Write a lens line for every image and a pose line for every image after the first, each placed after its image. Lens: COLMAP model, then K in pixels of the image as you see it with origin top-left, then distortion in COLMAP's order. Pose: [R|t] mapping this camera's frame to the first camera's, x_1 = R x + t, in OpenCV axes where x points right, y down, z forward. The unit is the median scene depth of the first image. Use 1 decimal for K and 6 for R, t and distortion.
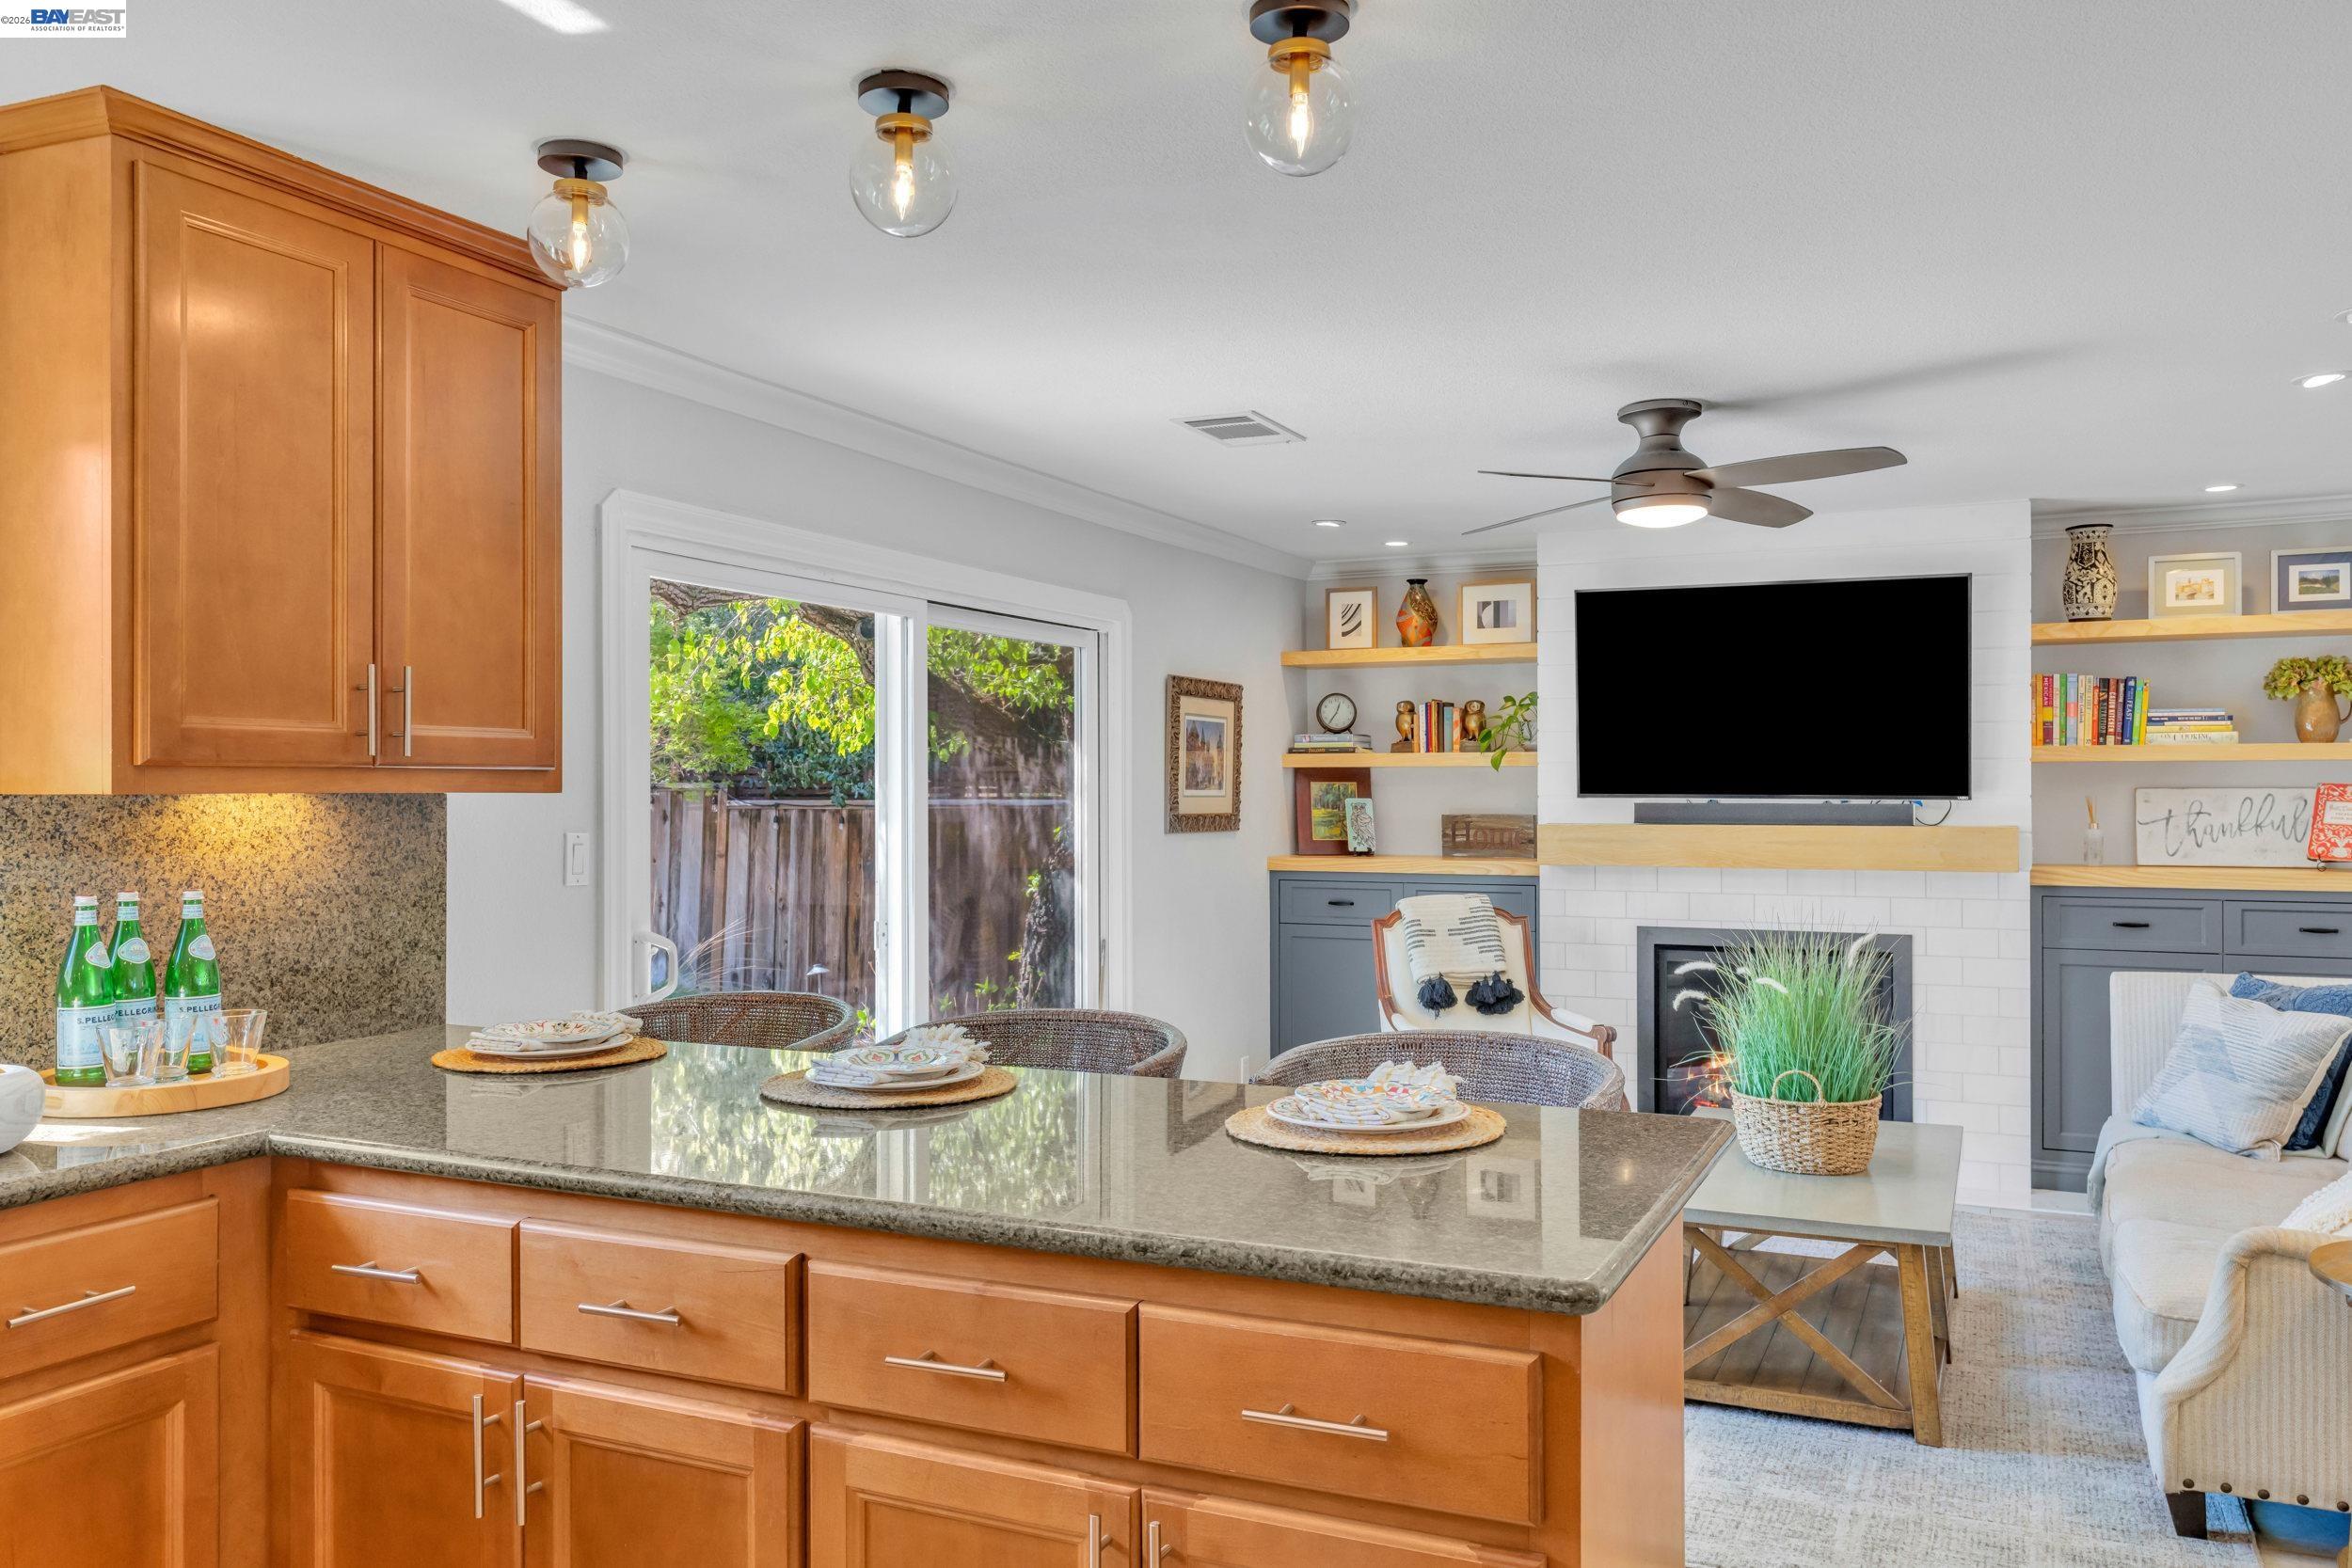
lens RADIAL K [[1760.9, 0, 1179.8], [0, 1760.9, 778.1], [0, 0, 1]] dist [-0.009291, 0.006896]
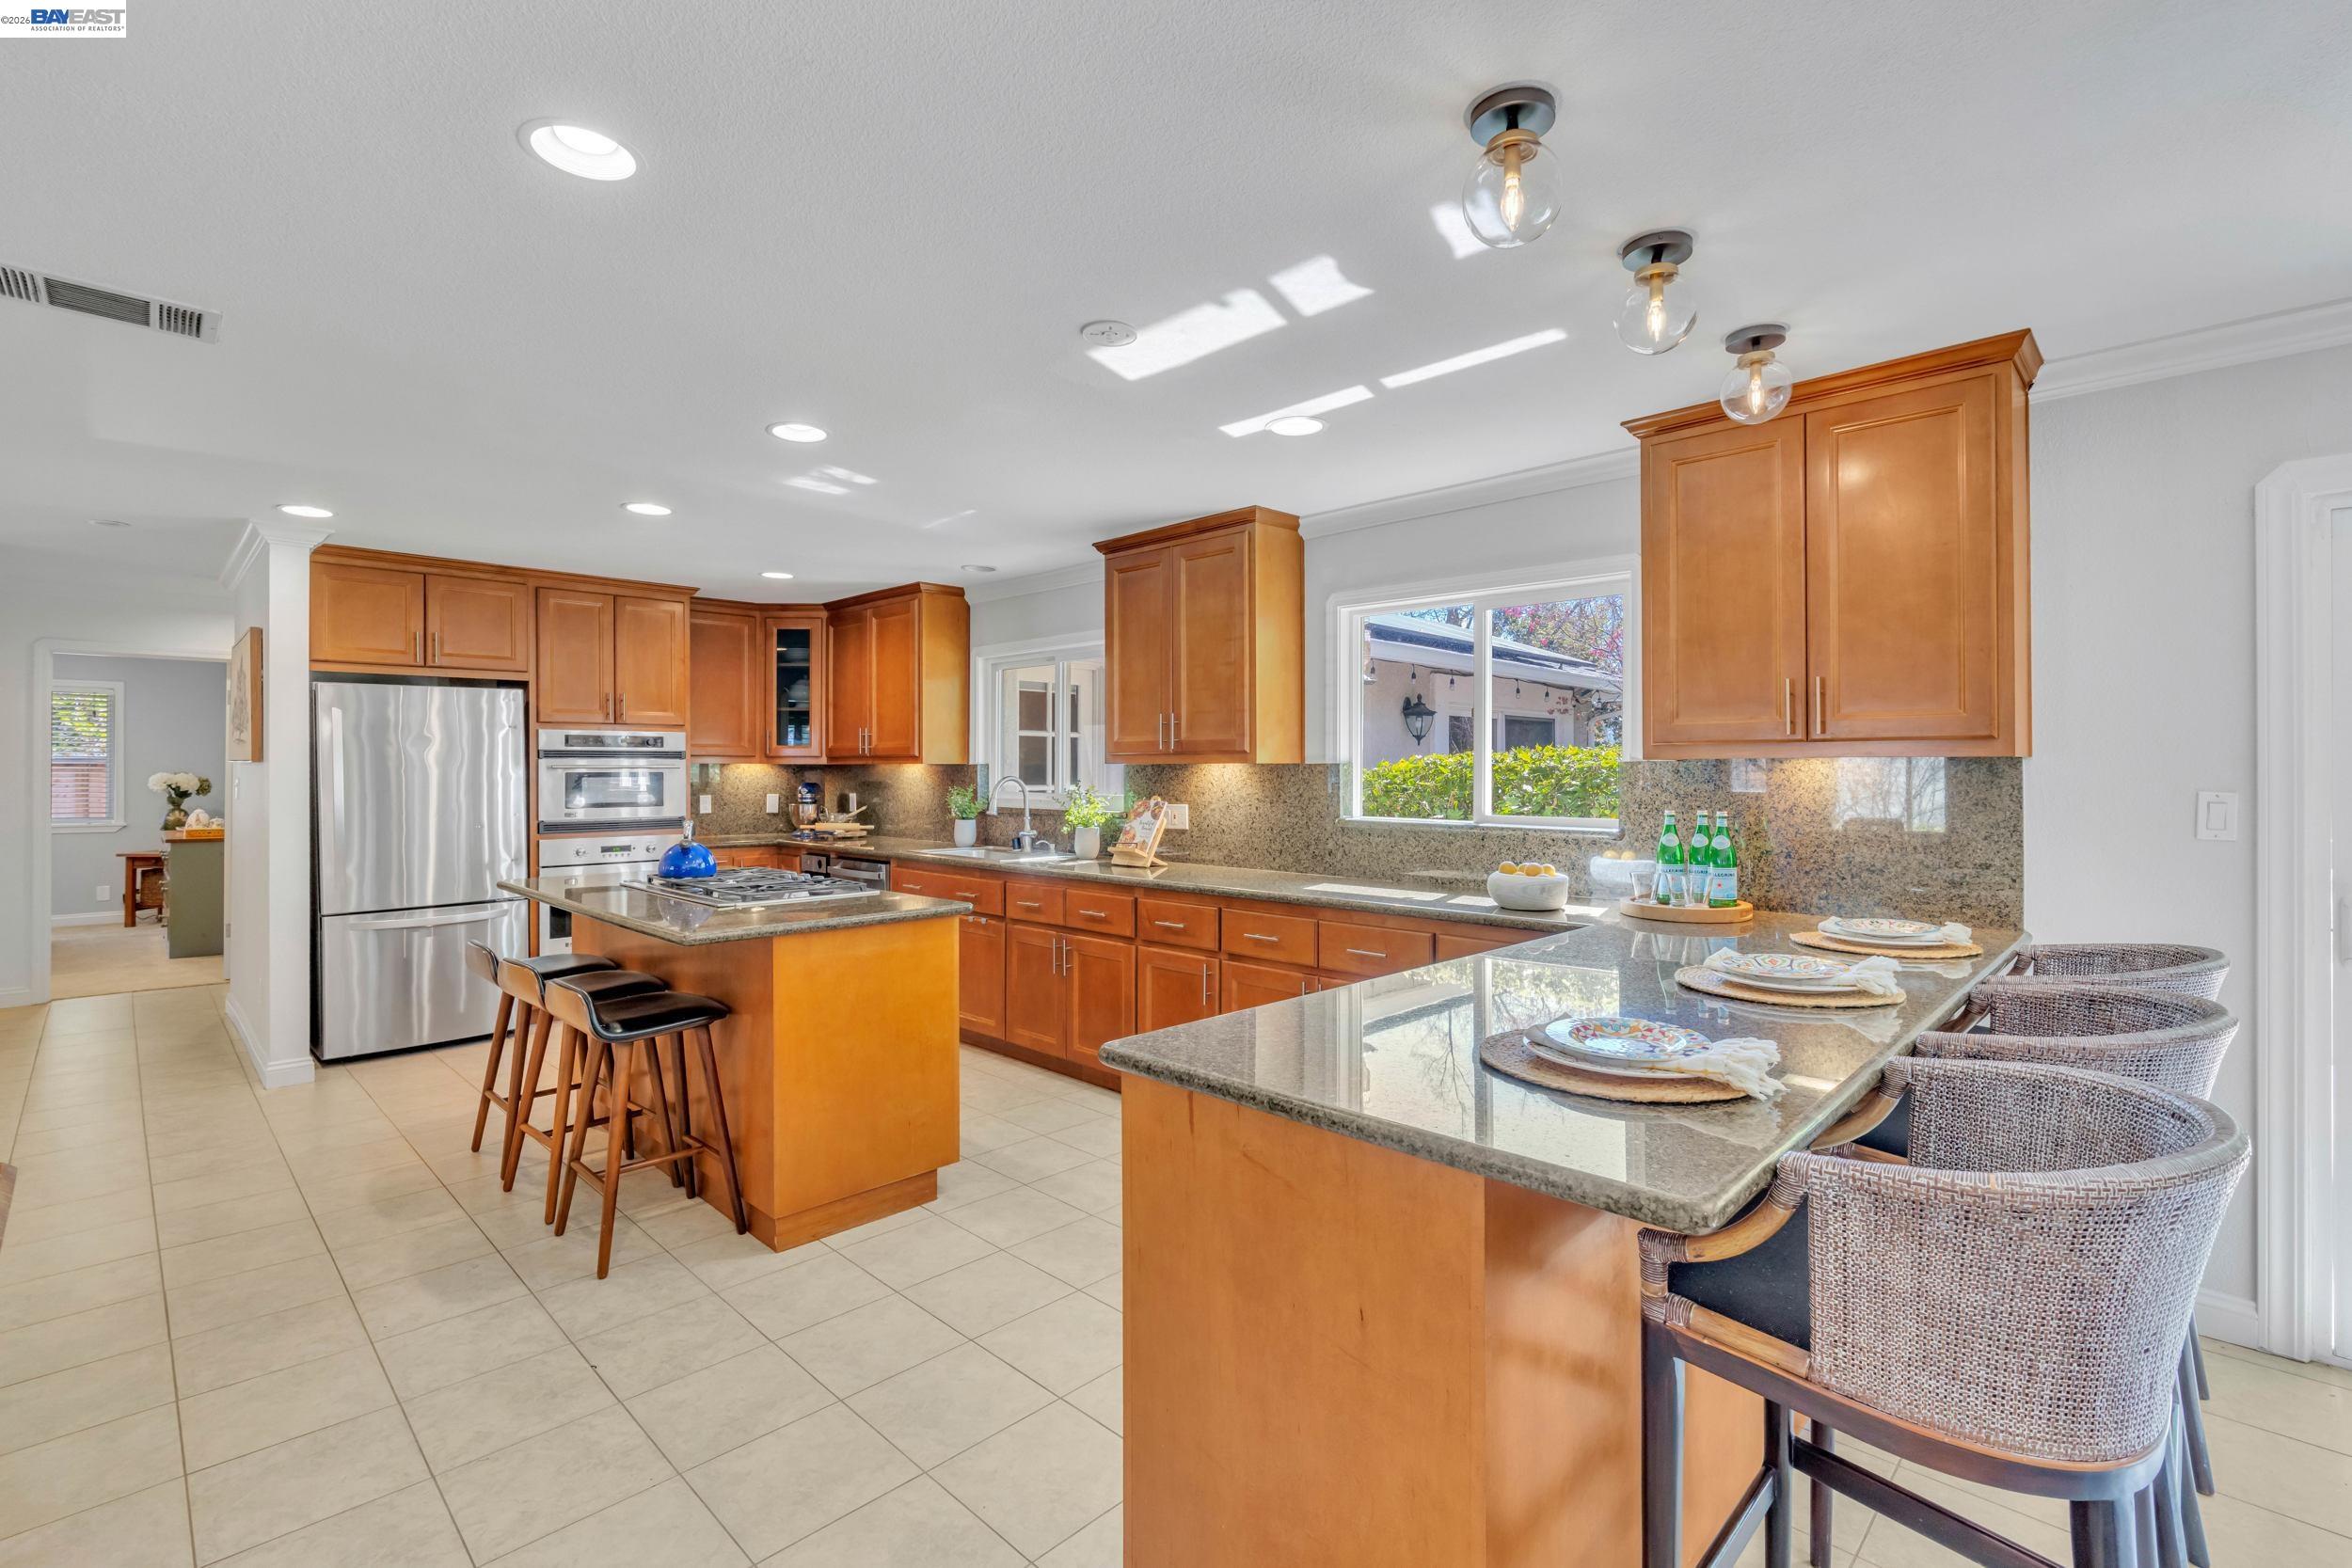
lens RADIAL K [[1063.2, 0, 1184.9], [0, 1063.2, 772.4], [0, 0, 1]] dist [-0.004253, 0.001833]
pose [[-0.329822, 0.001582, -0.944042, 0.313957], [0.007853, 0.999969, -0.001068, 0.008987], [0.944010, -0.007766, -0.329824, 0.382273]]
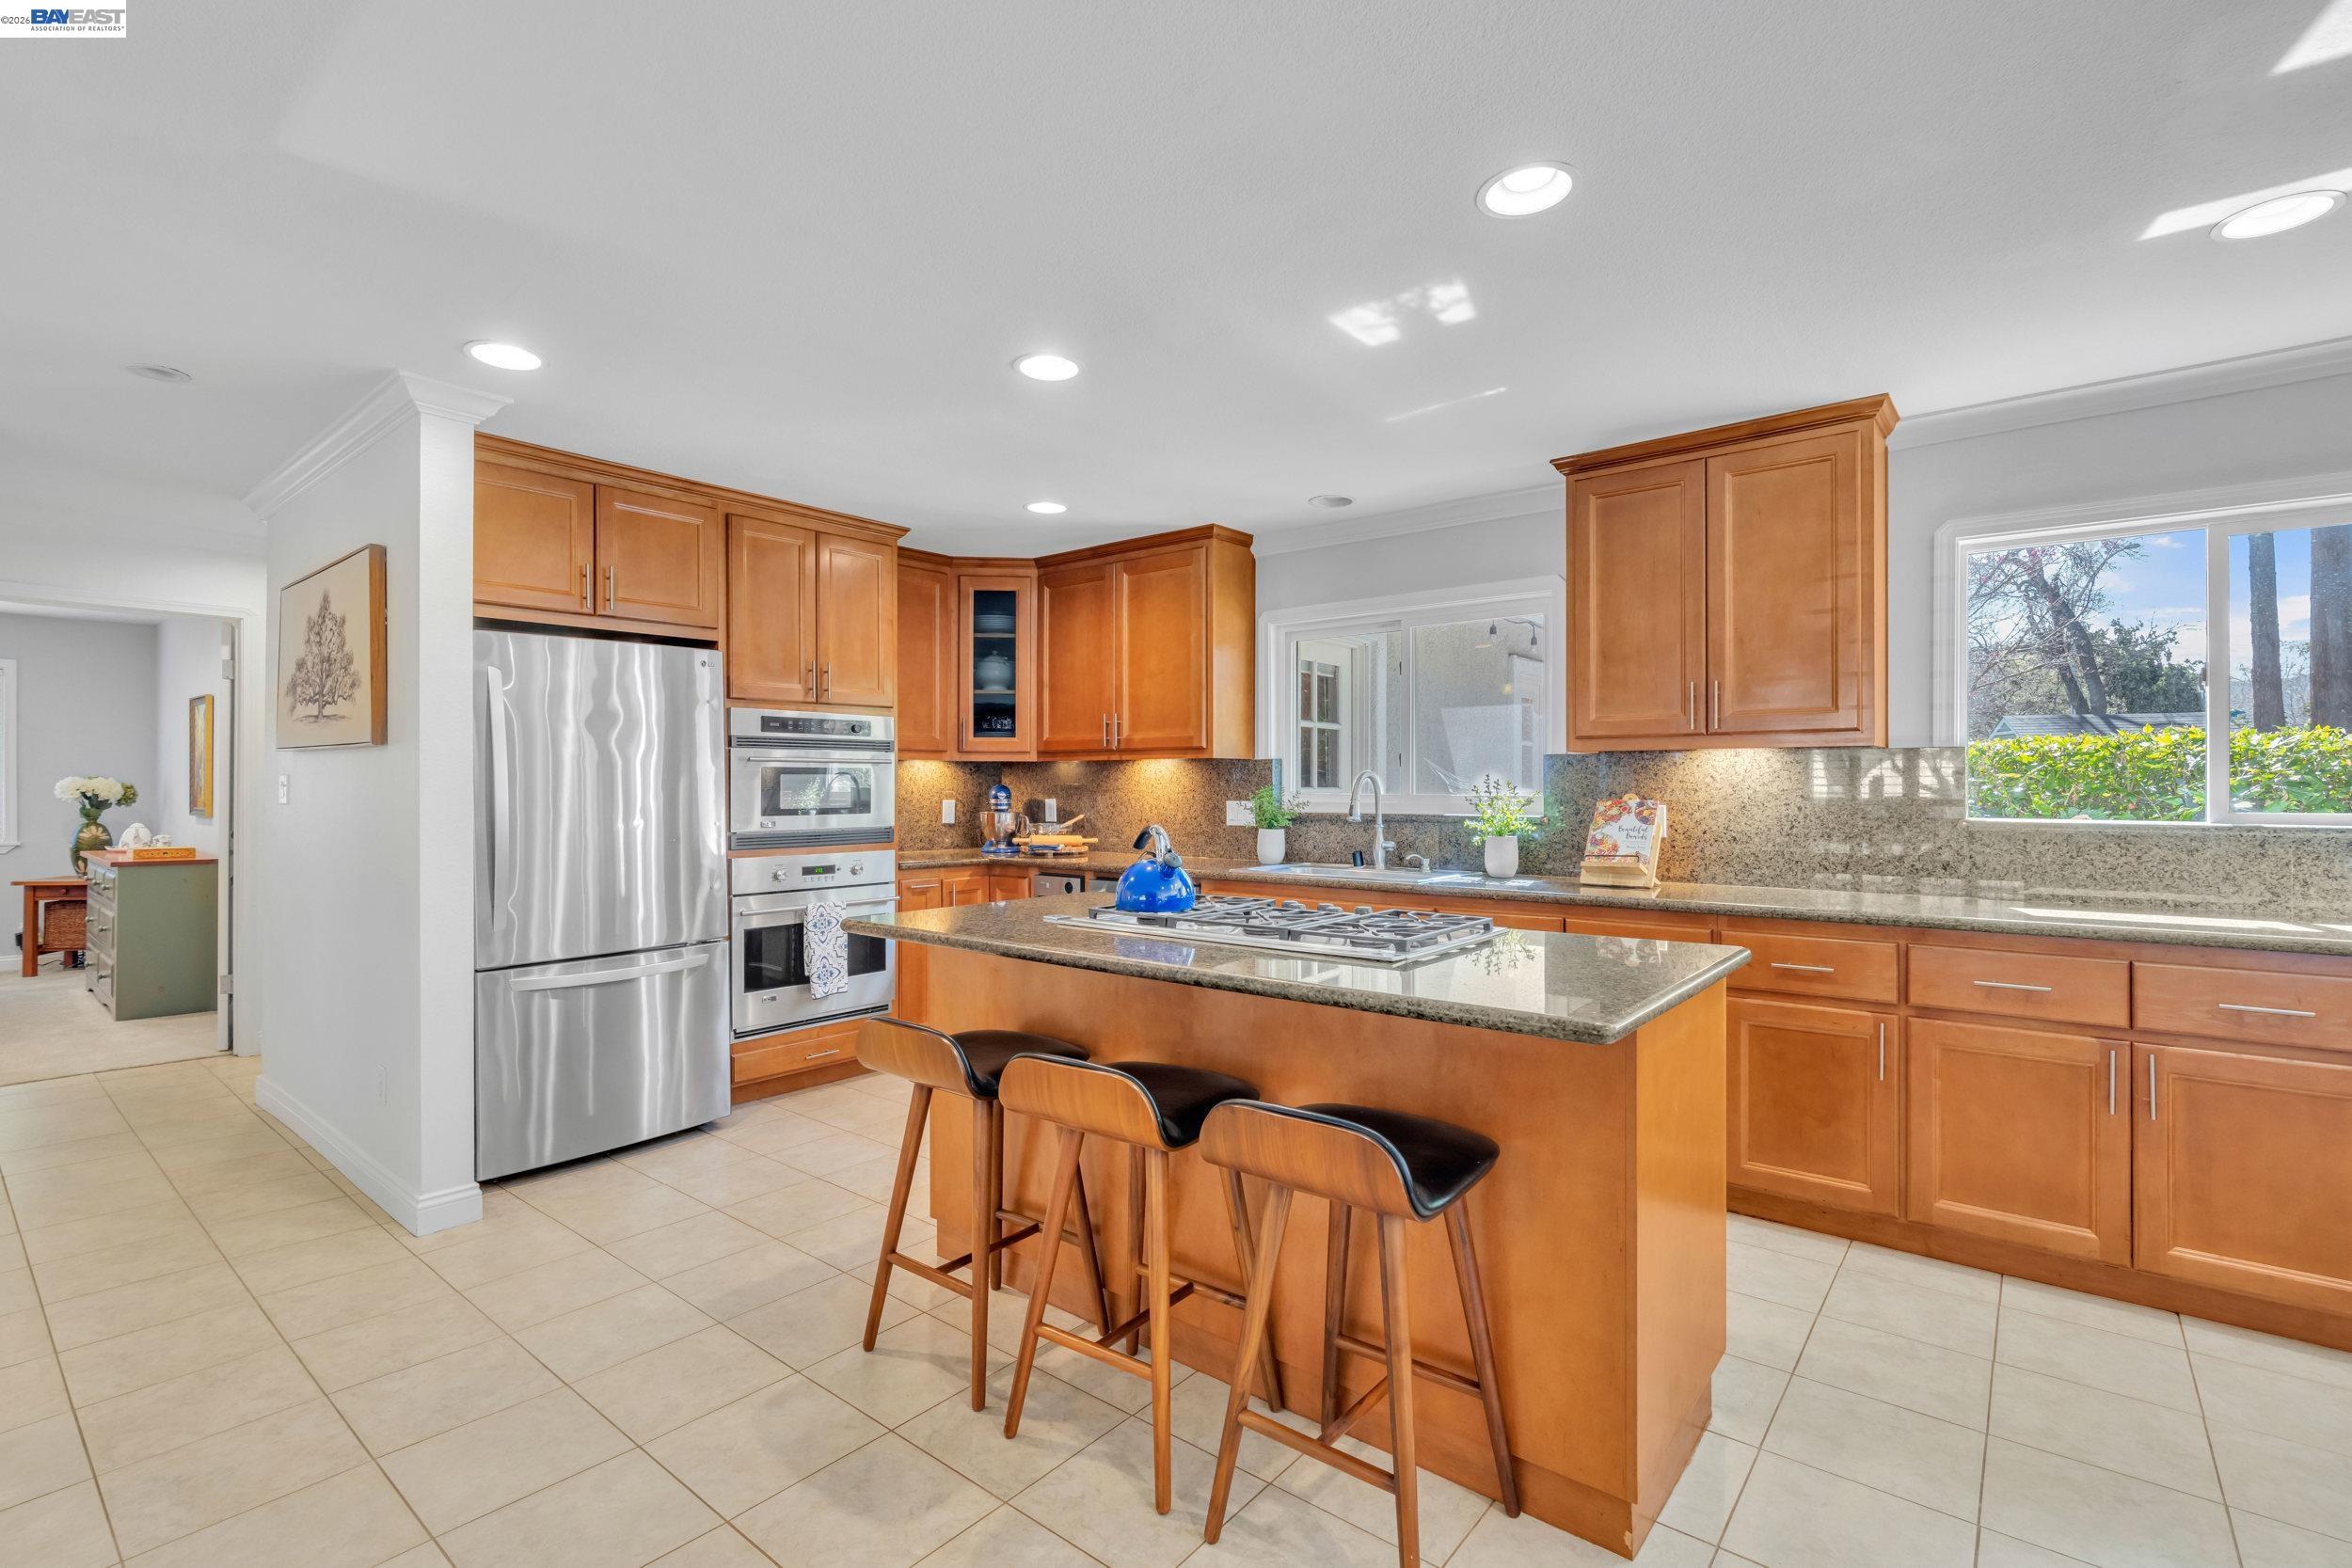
lens RADIAL K [[1063.2, 0, 1190.8], [0, 1063.2, 790.8], [0, 0, 1]] dist [-0.004253, 0.001833]
pose [[-0.236053, 0.002673, -0.971737, 0.217157], [0.008653, 0.999962, 0.000649, 0.021288], [0.971702, -0.008255, -0.236067, -0.007352]]
